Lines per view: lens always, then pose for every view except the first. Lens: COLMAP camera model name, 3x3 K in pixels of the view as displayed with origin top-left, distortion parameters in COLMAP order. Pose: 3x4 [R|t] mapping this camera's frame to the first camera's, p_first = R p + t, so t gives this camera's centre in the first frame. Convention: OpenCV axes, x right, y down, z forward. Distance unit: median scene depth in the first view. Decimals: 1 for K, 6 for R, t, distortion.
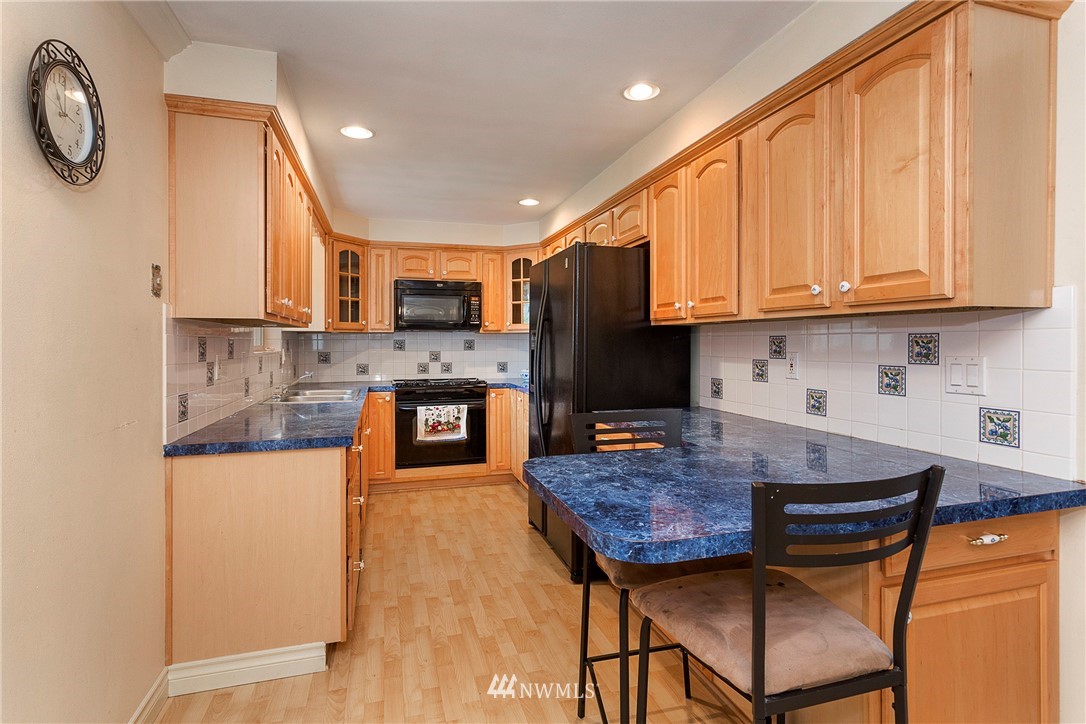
lens RADIAL K [[529.7, 0, 540.1], [0, 529.7, 347.7], [0, 0, 1]] dist [-0.000434, 0.000308]
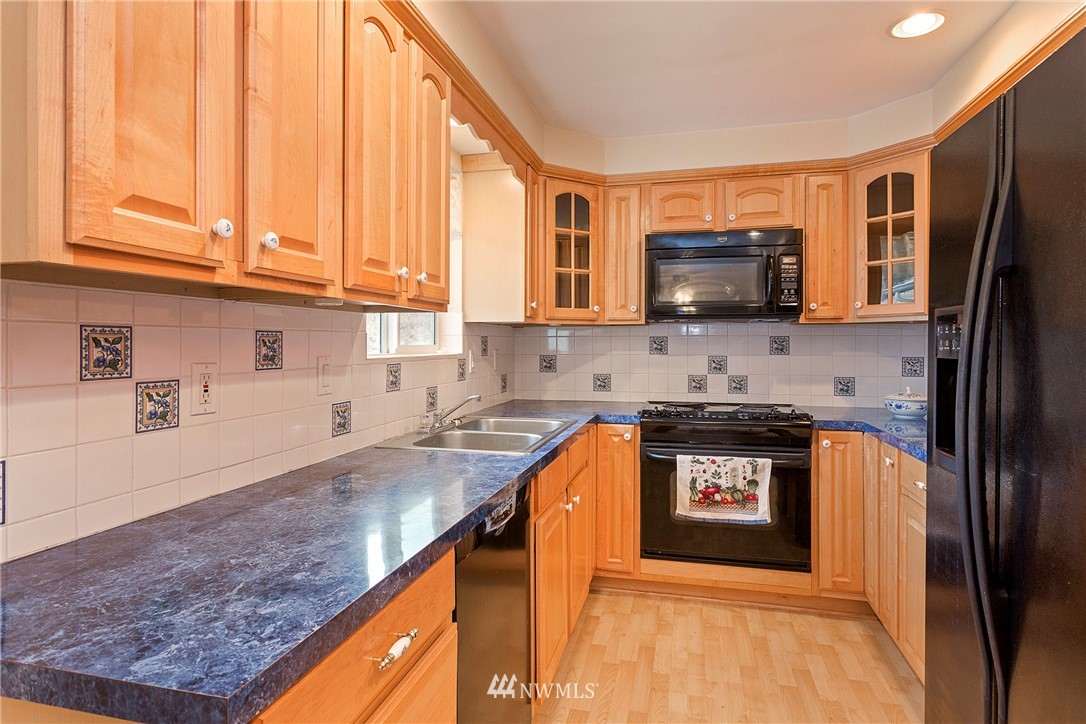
lens RADIAL K [[590.7, 0, 542.0], [0, 590.7, 344.2], [0, 0, 1]] dist [-0.001485, -0.000389]
pose [[0.860622, 0.002760, -0.509236, -0.034955], [-0.006188, 0.999968, -0.005039, -0.001820], [0.509206, 0.007487, 0.860612, 0.372697]]
